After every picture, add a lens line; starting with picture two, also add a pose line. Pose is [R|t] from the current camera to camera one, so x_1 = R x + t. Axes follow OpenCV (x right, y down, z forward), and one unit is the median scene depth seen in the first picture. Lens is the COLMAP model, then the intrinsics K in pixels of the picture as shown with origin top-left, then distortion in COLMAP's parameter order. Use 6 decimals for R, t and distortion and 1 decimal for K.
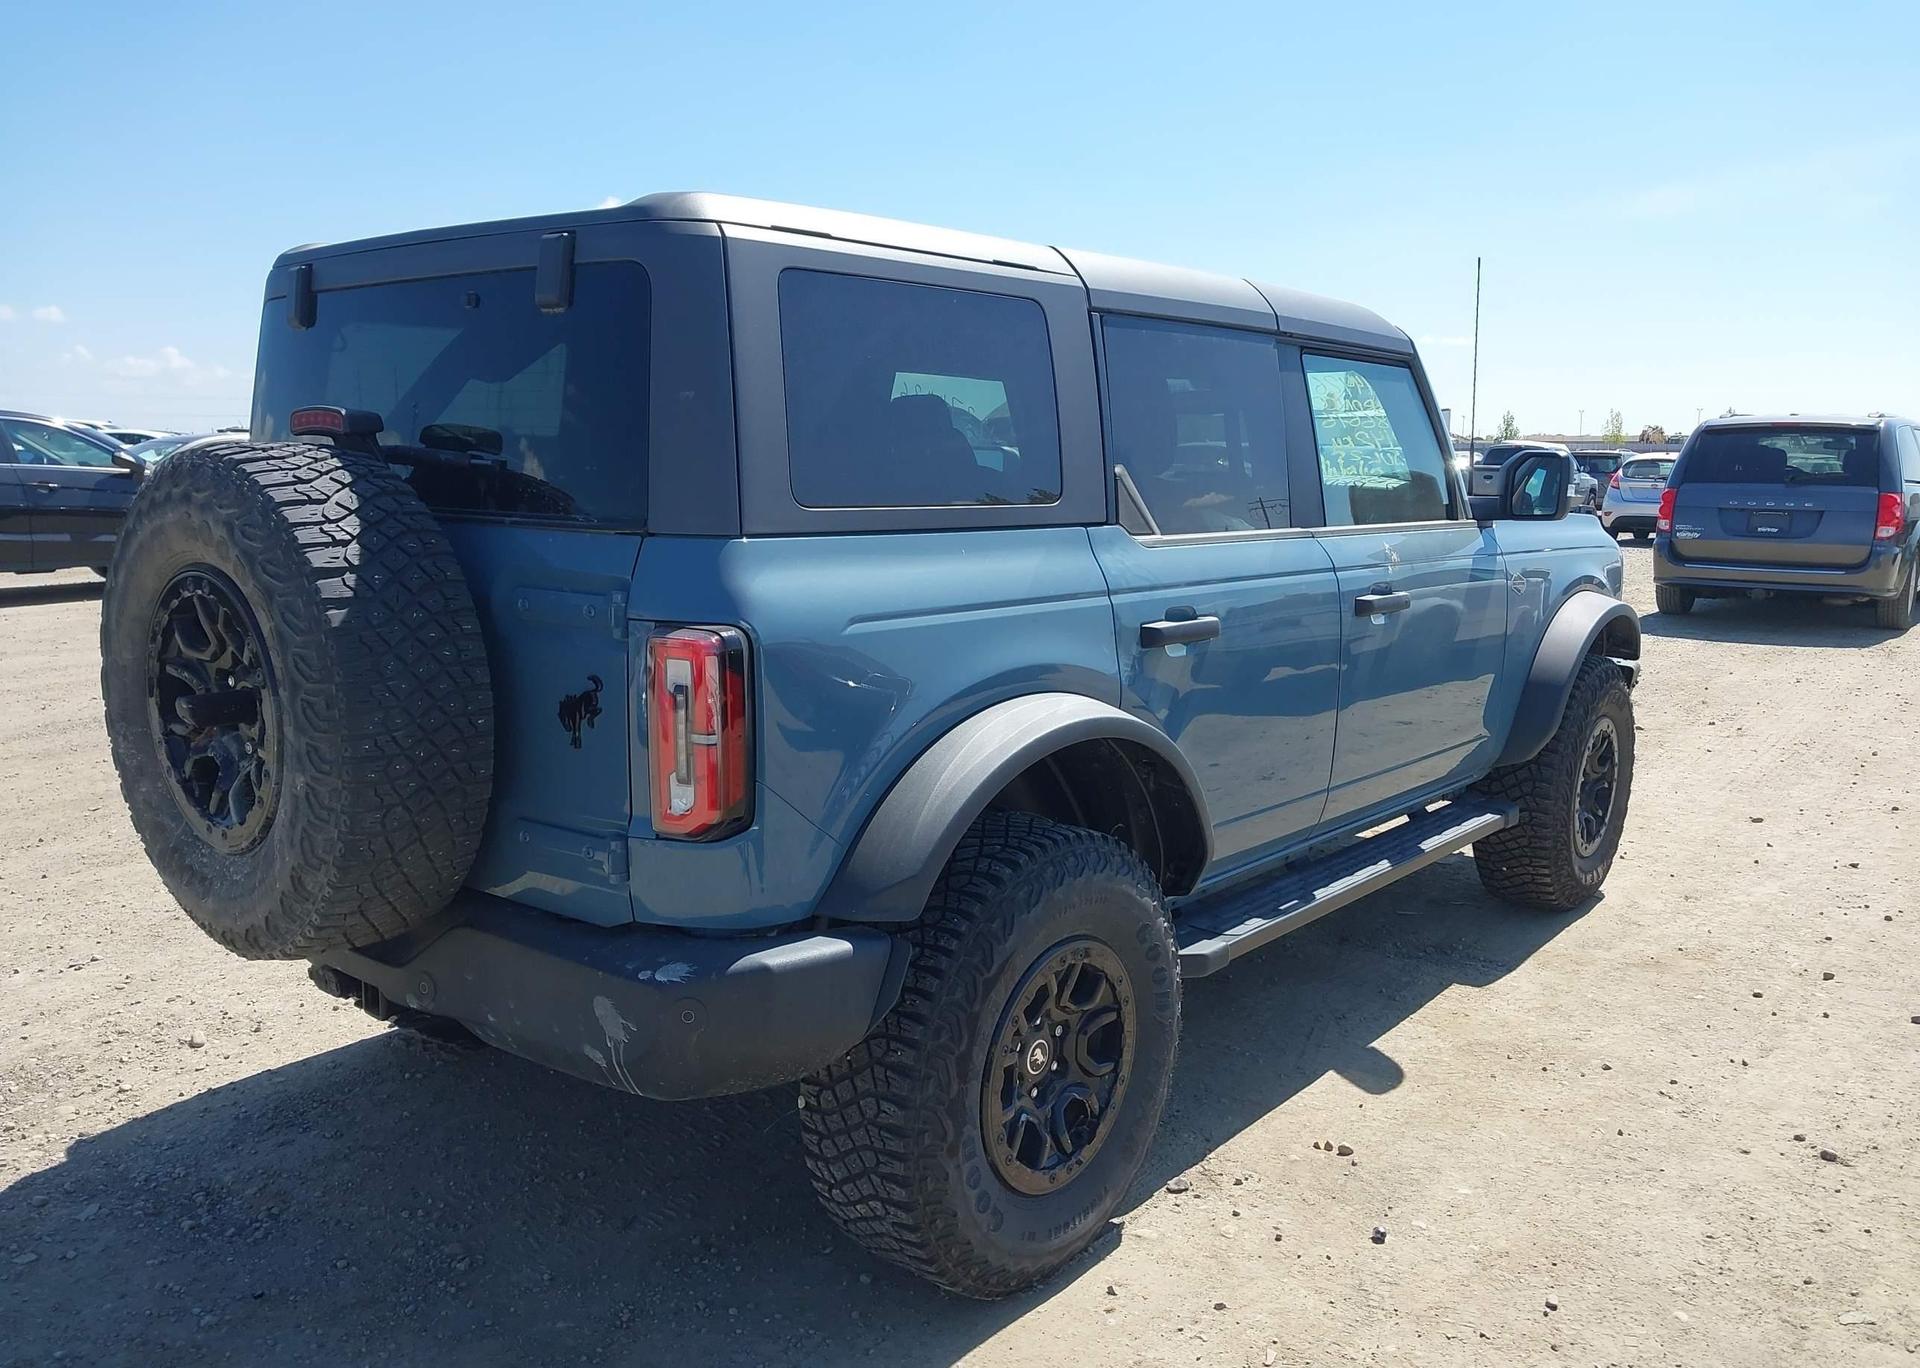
lens RADIAL K [[1502.8, 0, 960.0], [0, 1502.8, 642.6], [0, 0, 1]] dist [0.044258, -0.060172]
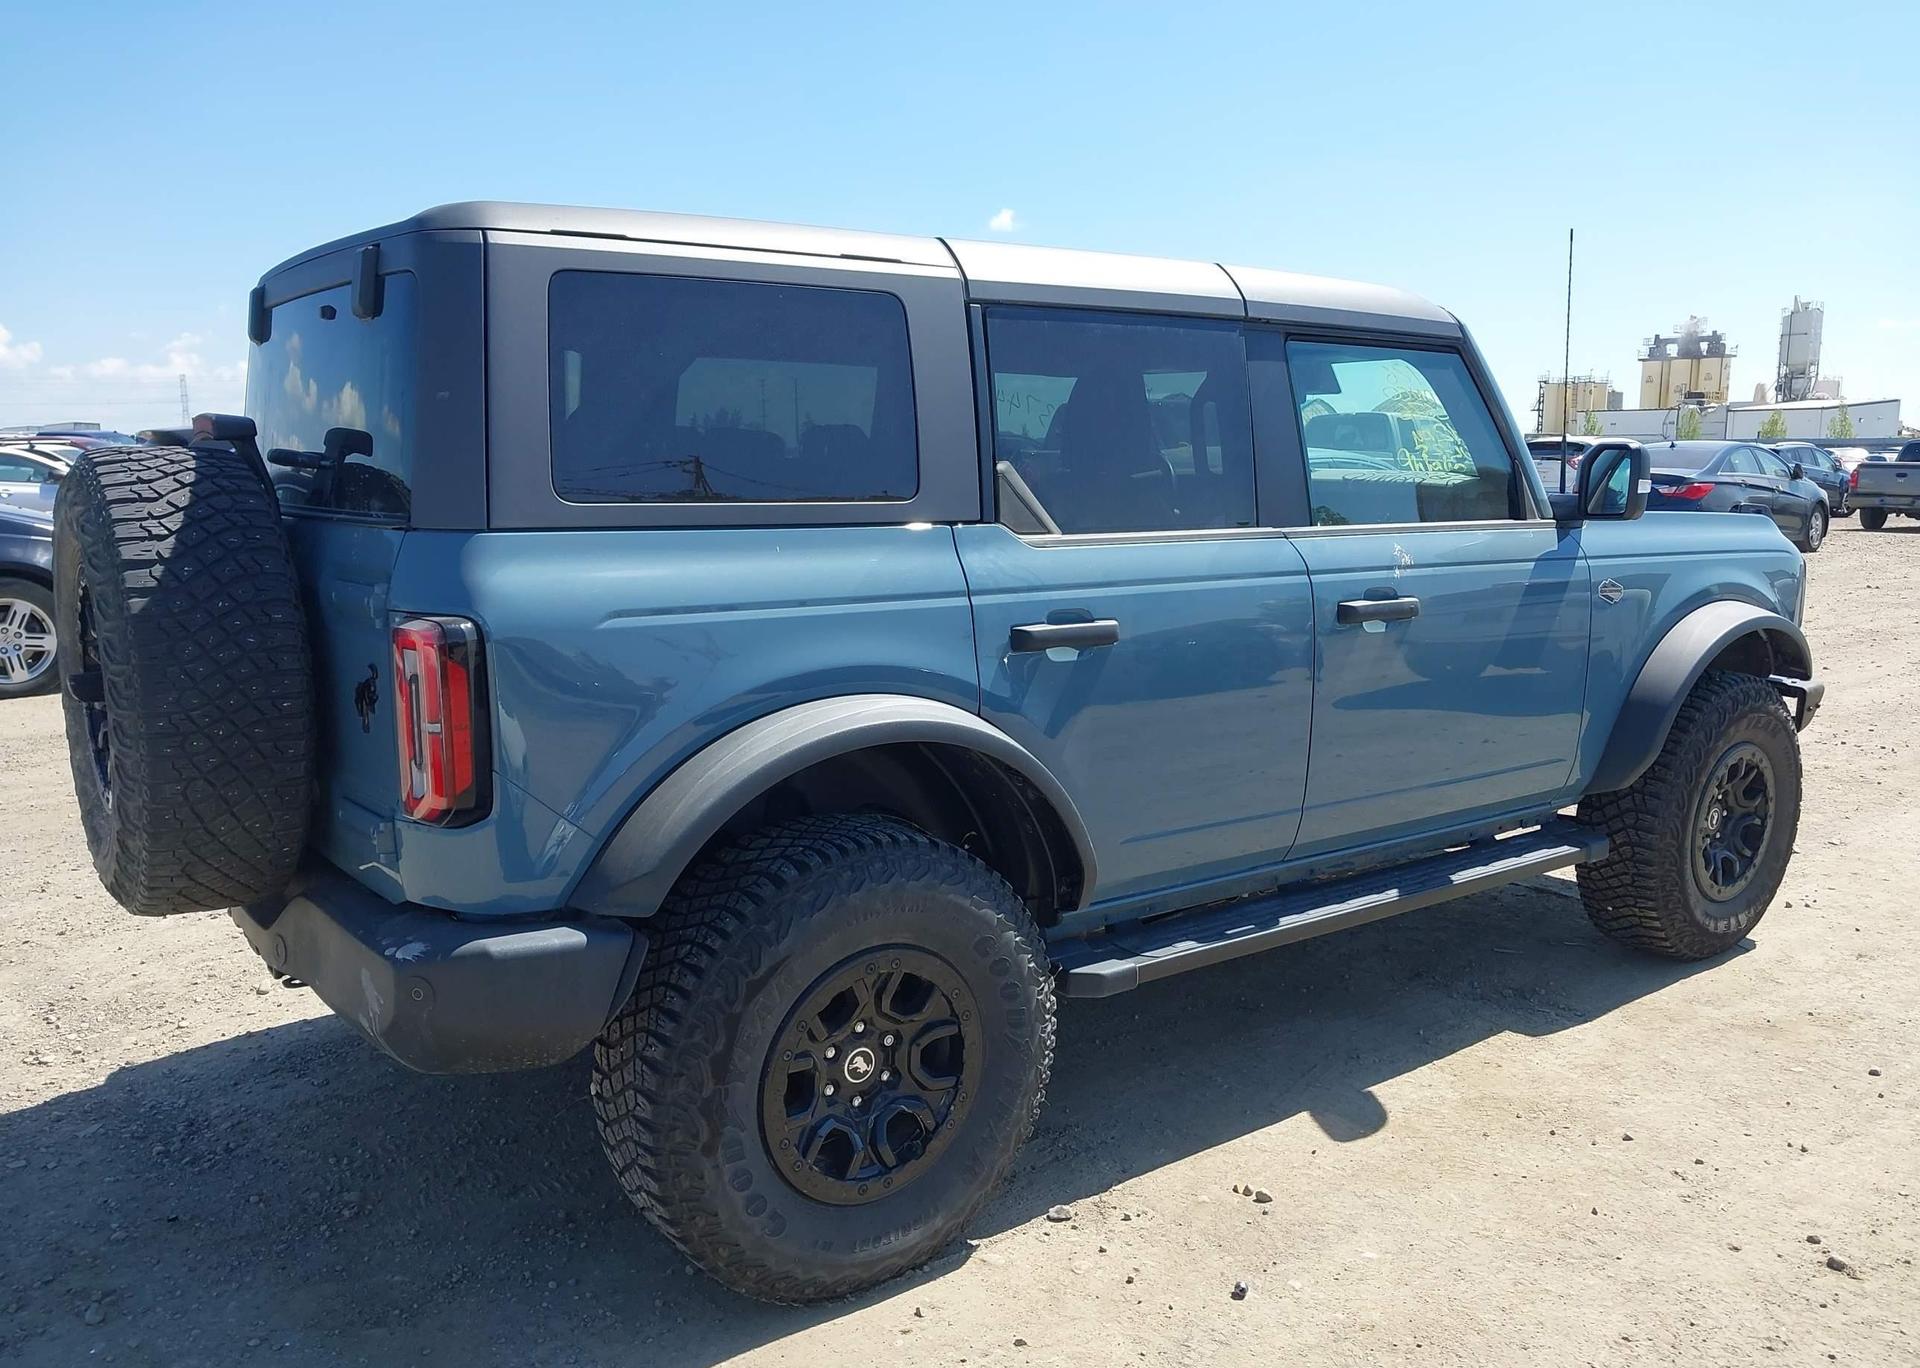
lens RADIAL K [[1502.8, 0, 960.0], [0, 1502.8, 642.6], [0, 0, 1]] dist [0.044258, -0.060172]
pose [[0.970624, 0.020126, -0.239758, 0.322661], [-0.020422, 0.999791, 0.001250, -0.002375], [0.239733, 0.003683, 0.970832, 0.058239]]
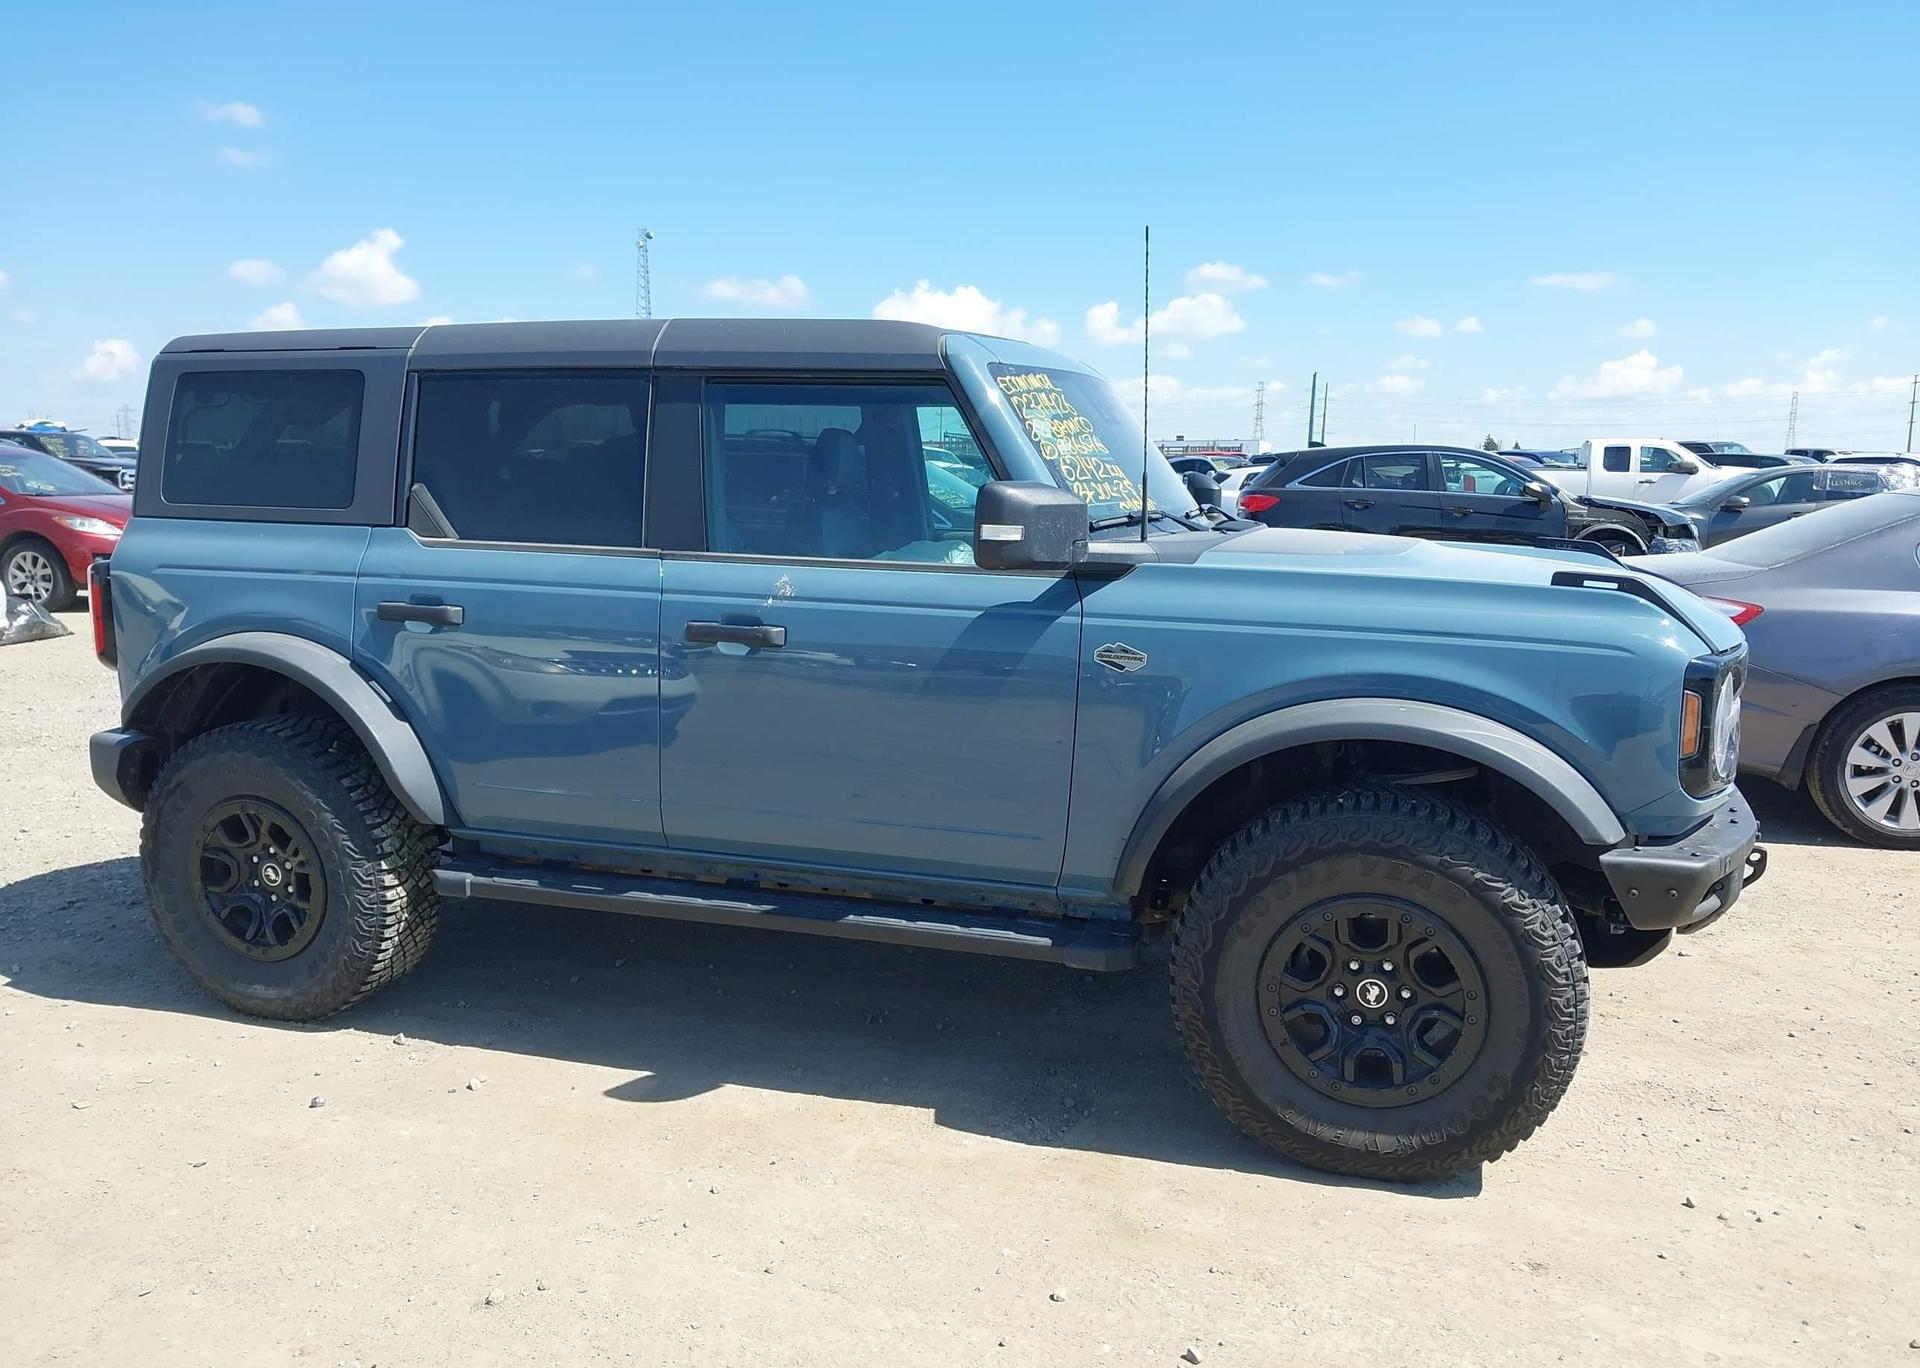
lens RADIAL K [[1505.7, 0, 997.9], [0, 1505.7, 681.0], [0, 0, 1]] dist [0.003605, -0.005883]
pose [[0.370443, 0.130585, -0.919630, 1.570734], [-0.123314, 0.988219, 0.090651, -0.132739], [0.920633, 0.079823, 0.382182, 1.008269]]
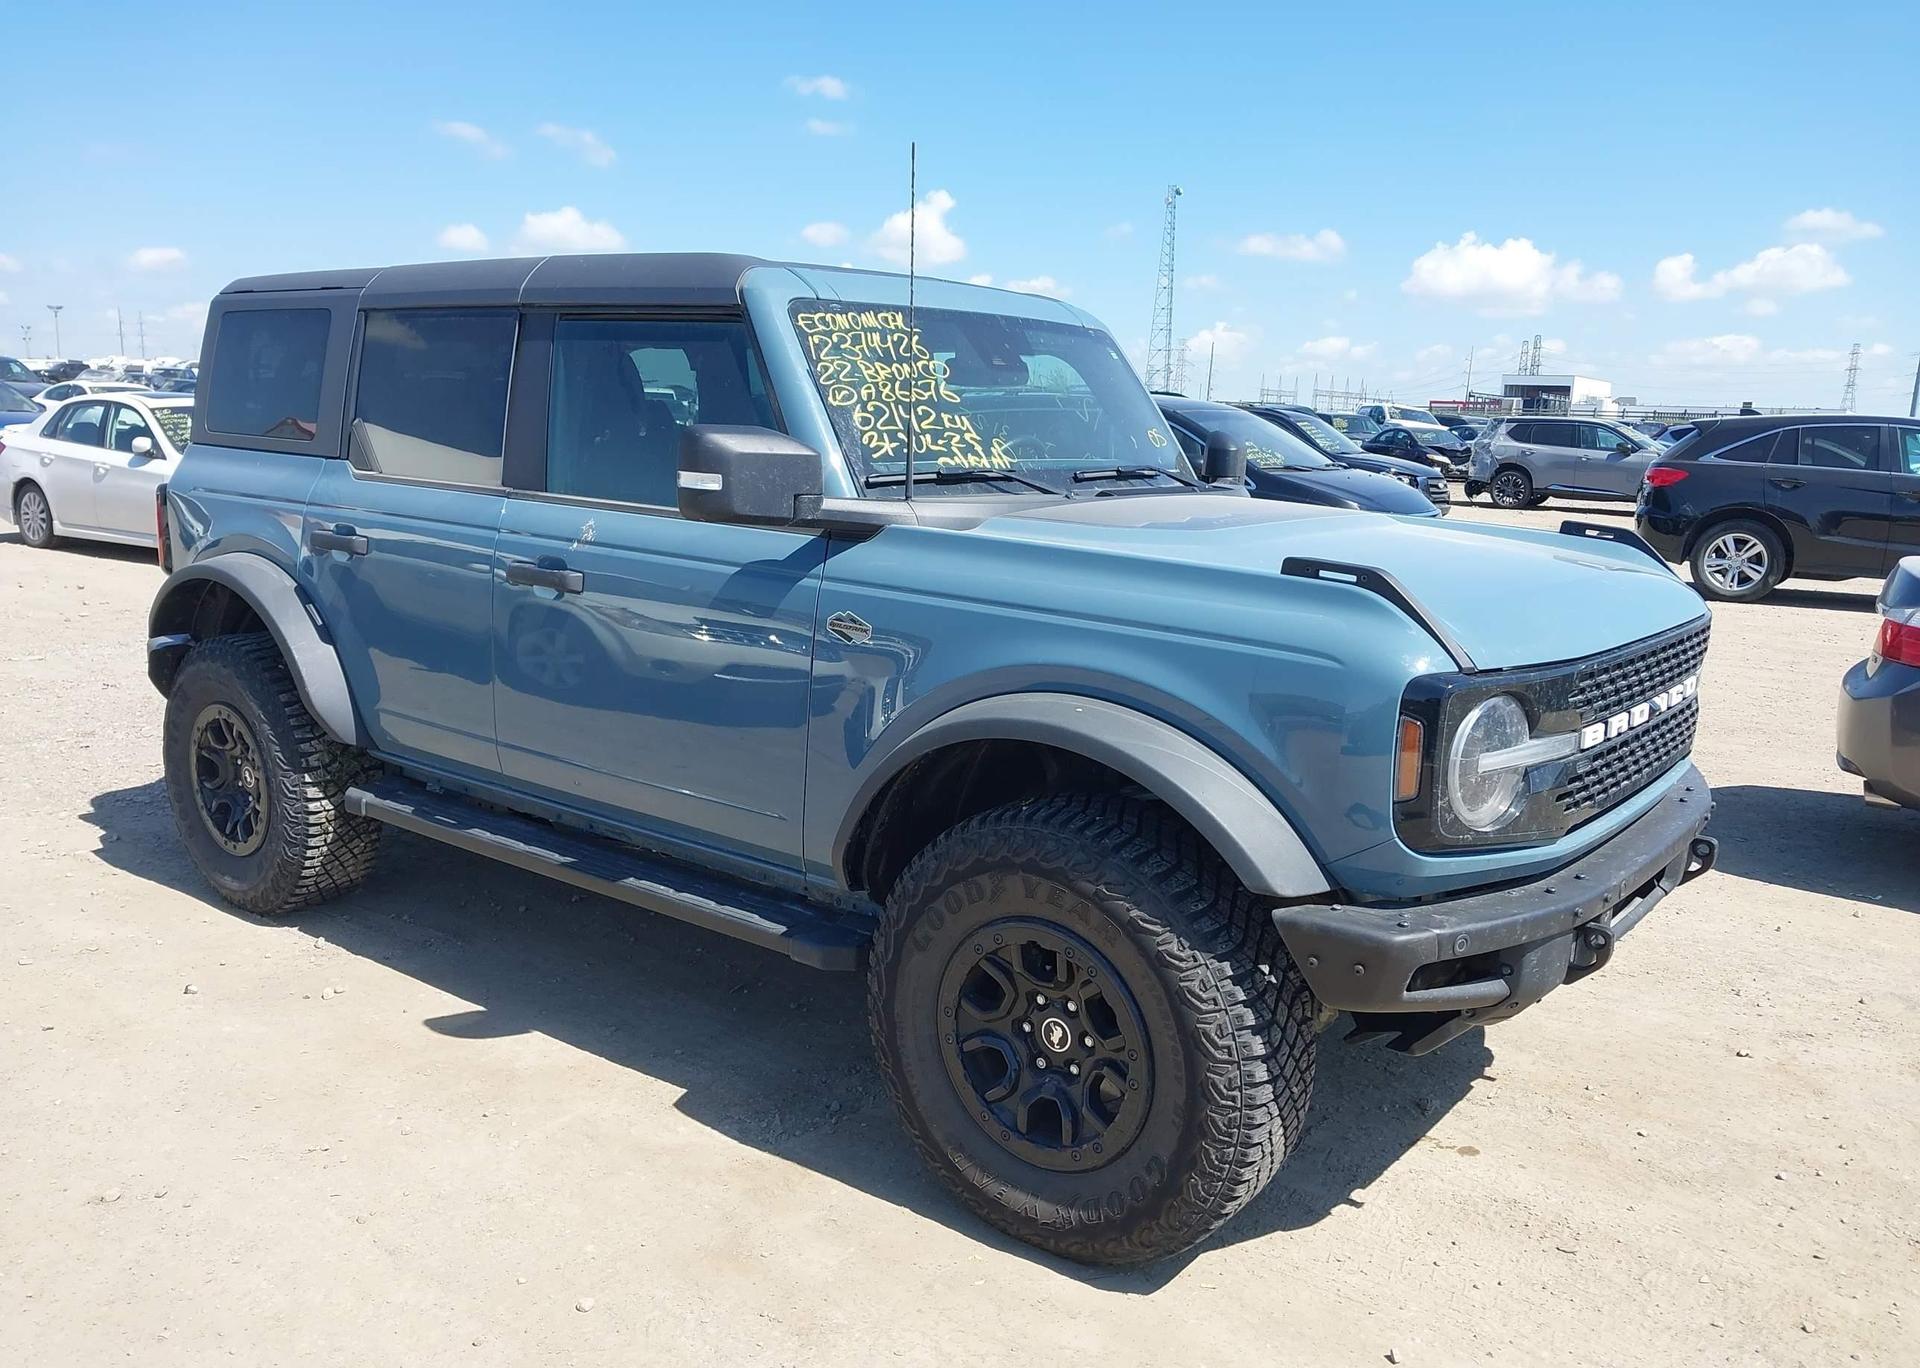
lens RADIAL K [[1519.0, 0, 1005.1], [0, 1519.0, 677.2], [0, 0, 1]] dist [0.052595, -0.113693]
pose [[0.049230, 0.167219, -0.984690, 1.590538], [-0.157990, 0.974777, 0.157637, -0.205392], [0.986213, 0.147811, 0.074407, 1.560549]]
